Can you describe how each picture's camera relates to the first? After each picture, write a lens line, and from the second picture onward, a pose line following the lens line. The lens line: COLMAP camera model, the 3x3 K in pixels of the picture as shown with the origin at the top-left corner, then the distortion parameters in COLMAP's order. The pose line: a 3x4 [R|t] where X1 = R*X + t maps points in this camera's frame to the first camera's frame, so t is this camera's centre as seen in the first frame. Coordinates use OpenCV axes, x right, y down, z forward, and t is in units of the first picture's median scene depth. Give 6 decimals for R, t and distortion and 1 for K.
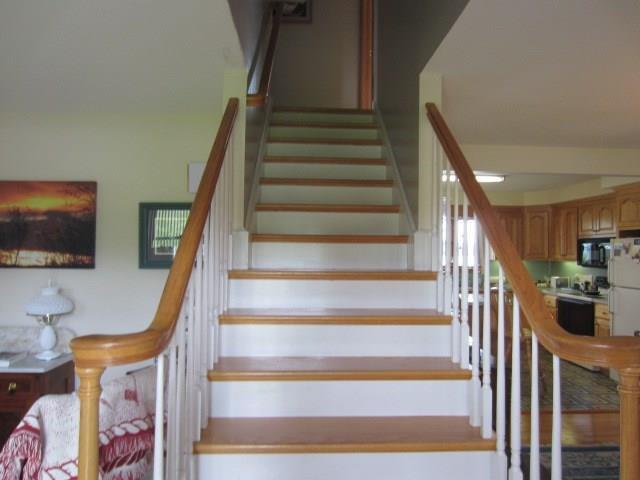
lens RADIAL K [[455.3, 0, 319.3], [0, 455.3, 239.4], [0, 0, 1]] dist [-0.025952, 0.000966]
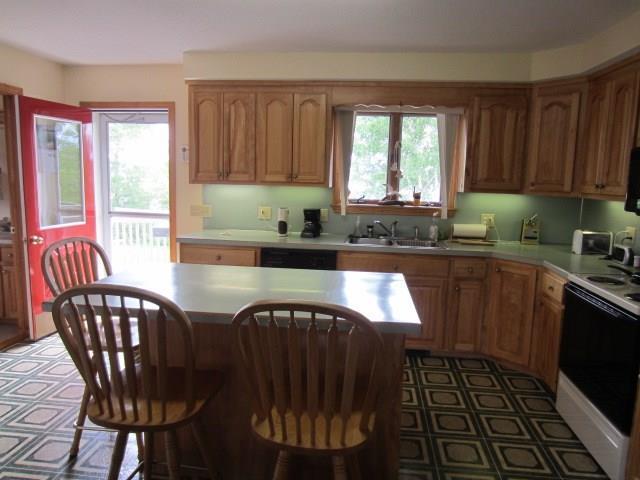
lens RADIAL K [[455.3, 0, 322.1], [0, 455.3, 240.3], [0, 0, 1]] dist [-0.025952, 0.000966]
pose [[0.990241, 0.040730, -0.133281, 0.310307], [-0.019064, 0.986939, 0.159964, 0.020215], [0.138055, -0.155862, 0.978084, 0.485196]]
